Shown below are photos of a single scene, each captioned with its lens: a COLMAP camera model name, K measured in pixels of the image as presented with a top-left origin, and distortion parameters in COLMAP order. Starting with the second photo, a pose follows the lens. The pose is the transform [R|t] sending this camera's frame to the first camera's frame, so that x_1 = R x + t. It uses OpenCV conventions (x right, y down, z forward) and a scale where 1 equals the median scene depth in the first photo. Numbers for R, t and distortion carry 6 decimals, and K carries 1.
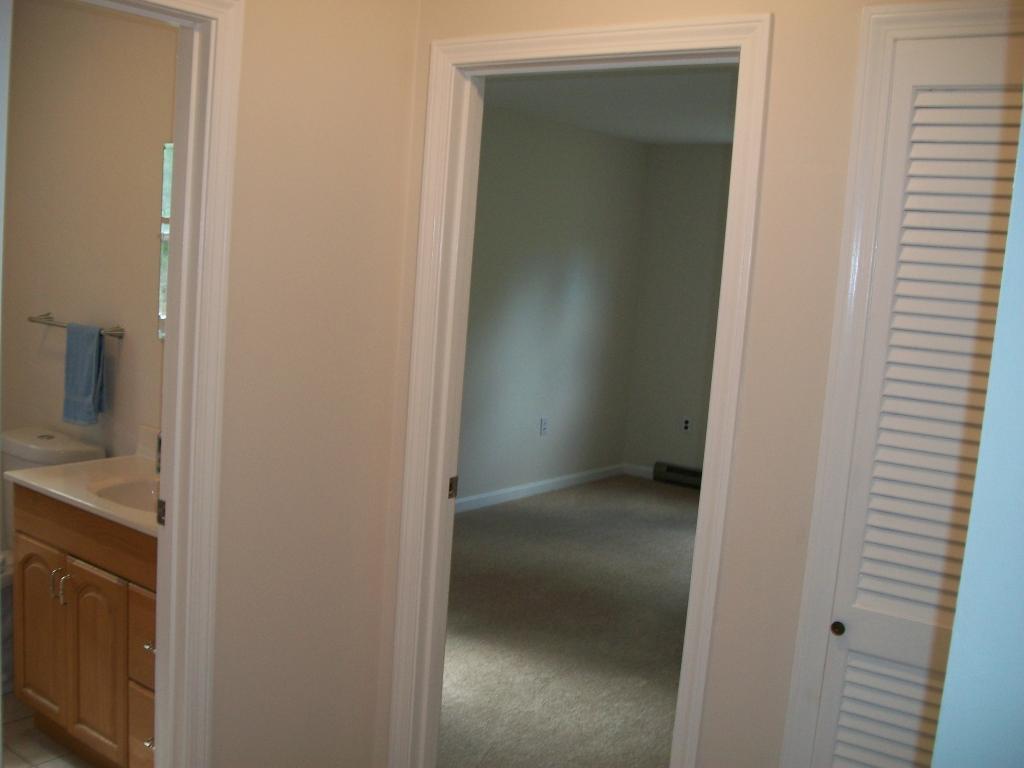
lens RADIAL K [[1066.0, 0, 512.0], [0, 1066.0, 384.0], [0, 0, 1]] dist [-0.153159, 0.077163]
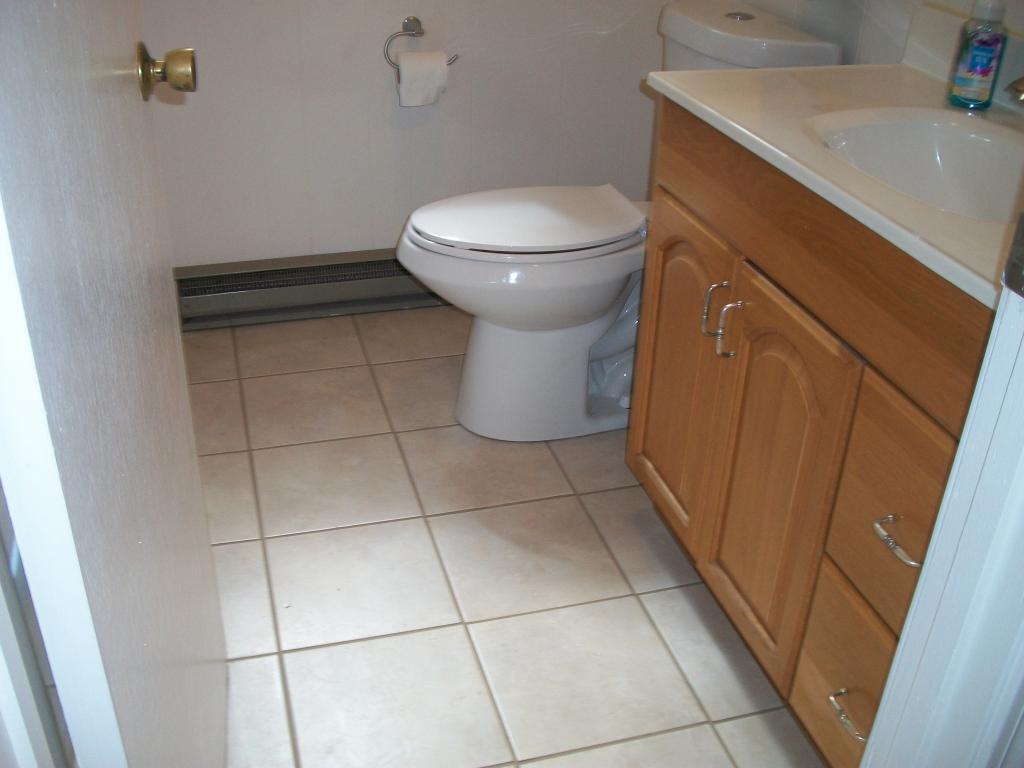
lens RADIAL K [[1066.0, 0, 512.0], [0, 1066.0, 384.0], [0, 0, 1]] dist [-0.153159, 0.077163]
pose [[0.796228, 0.256815, -0.547784, -0.194157], [-0.045497, 0.928286, 0.369073, 0.034791], [0.603283, -0.268944, 0.750812, 0.462541]]
